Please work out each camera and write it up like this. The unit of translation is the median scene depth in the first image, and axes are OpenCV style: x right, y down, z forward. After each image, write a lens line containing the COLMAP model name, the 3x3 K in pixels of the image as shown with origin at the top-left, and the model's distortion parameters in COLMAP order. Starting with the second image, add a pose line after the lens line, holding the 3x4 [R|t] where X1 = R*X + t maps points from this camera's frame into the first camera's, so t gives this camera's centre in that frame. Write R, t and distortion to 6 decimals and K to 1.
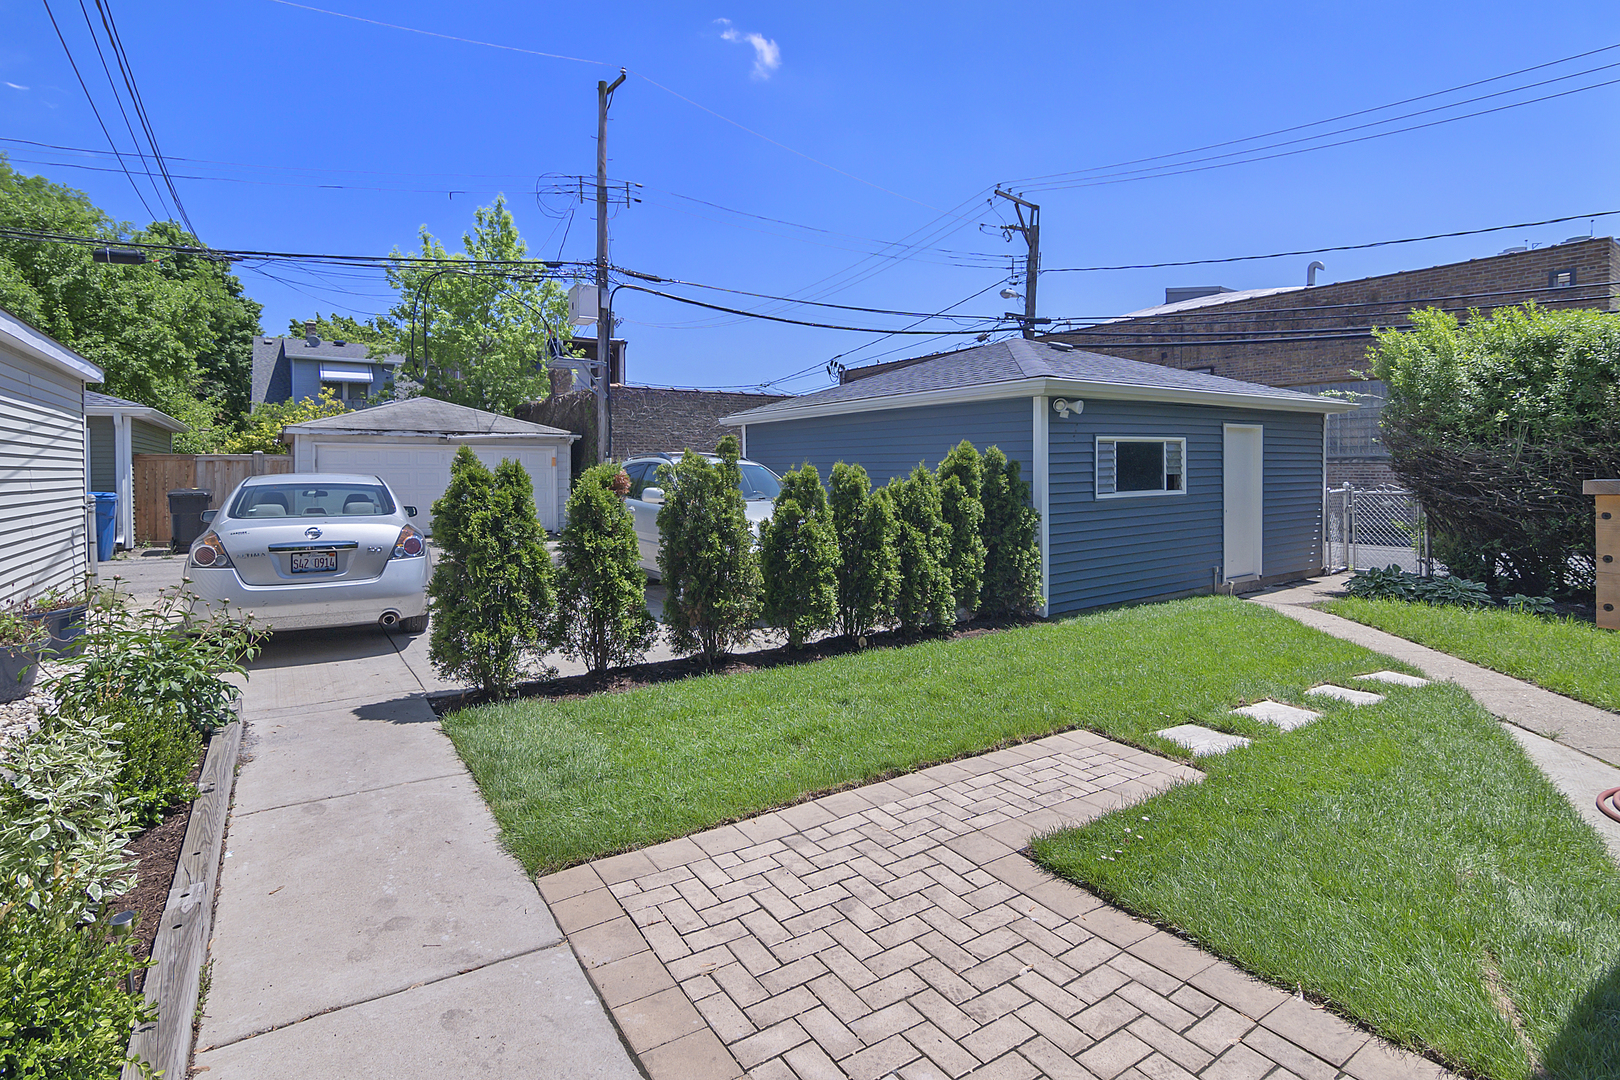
lens RADIAL K [[792.5, 0, 812.6], [0, 792.5, 537.2], [0, 0, 1]] dist [-0.004463, -0.004693]
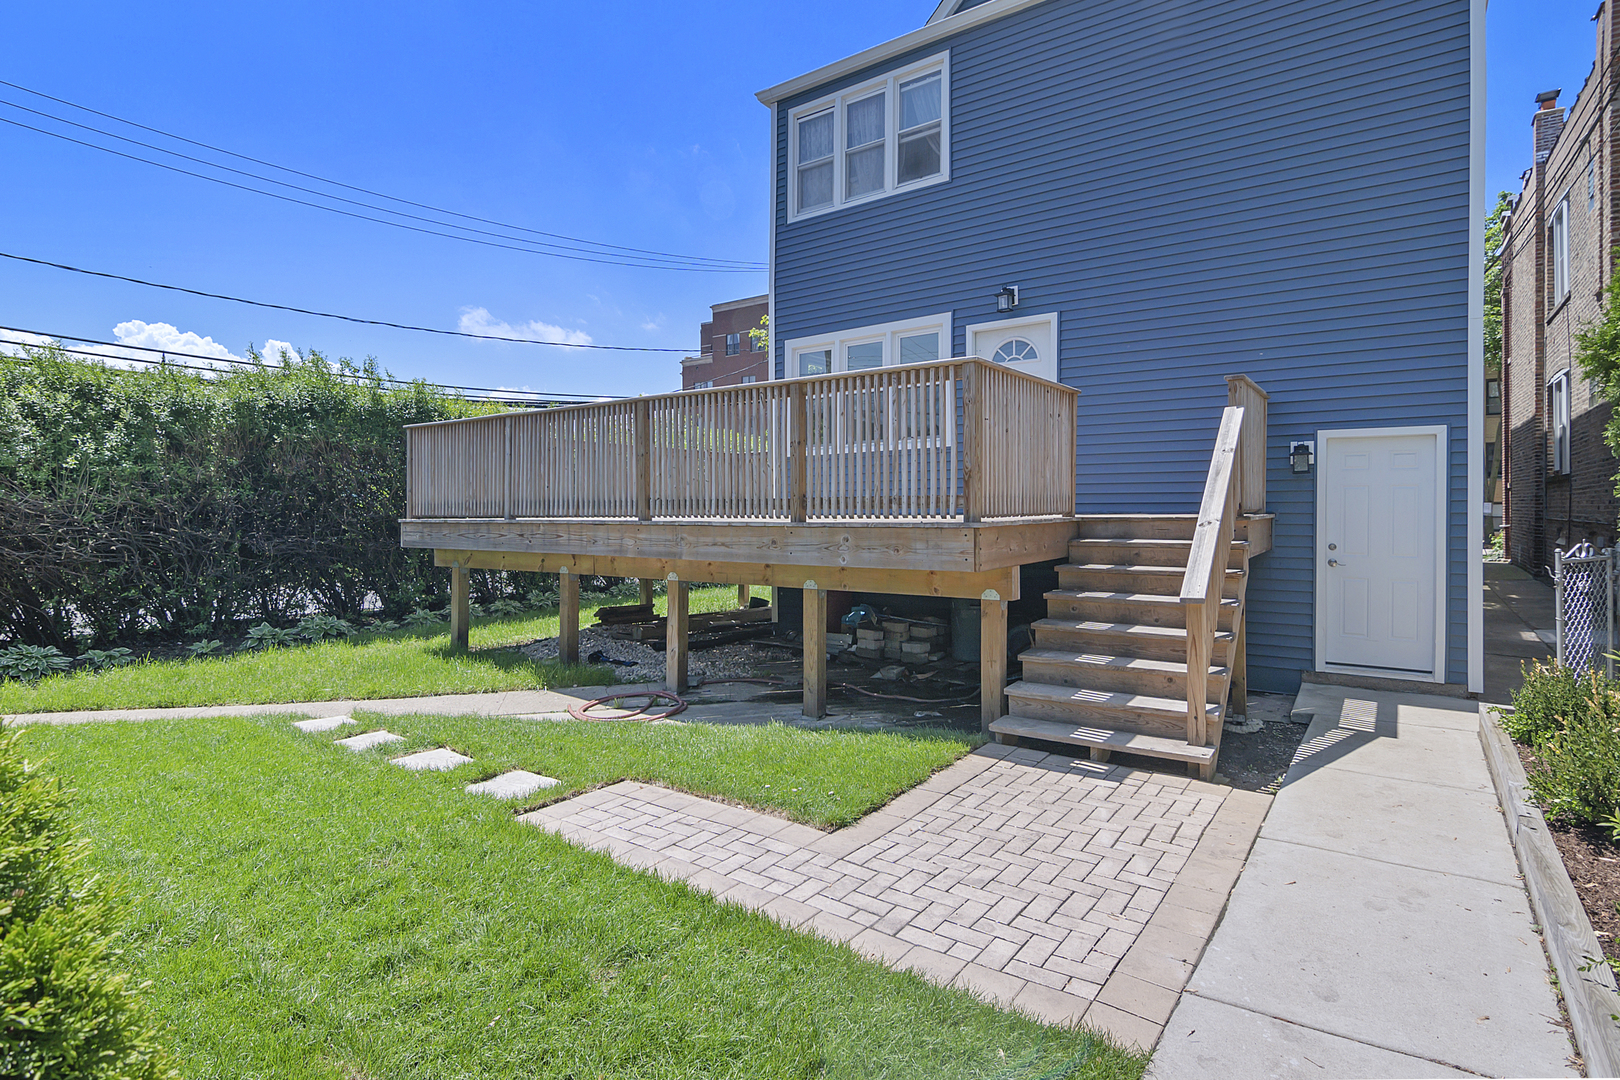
lens RADIAL K [[817.4, 0, 827.2], [0, 817.4, 509.8], [0, 0, 1]] dist [-0.002020, -0.000462]
pose [[-0.353137, 0.005450, 0.935556, -0.853204], [0.088117, 0.995732, 0.027460, -0.118762], [-0.931413, 0.092136, -0.352110, 1.321465]]
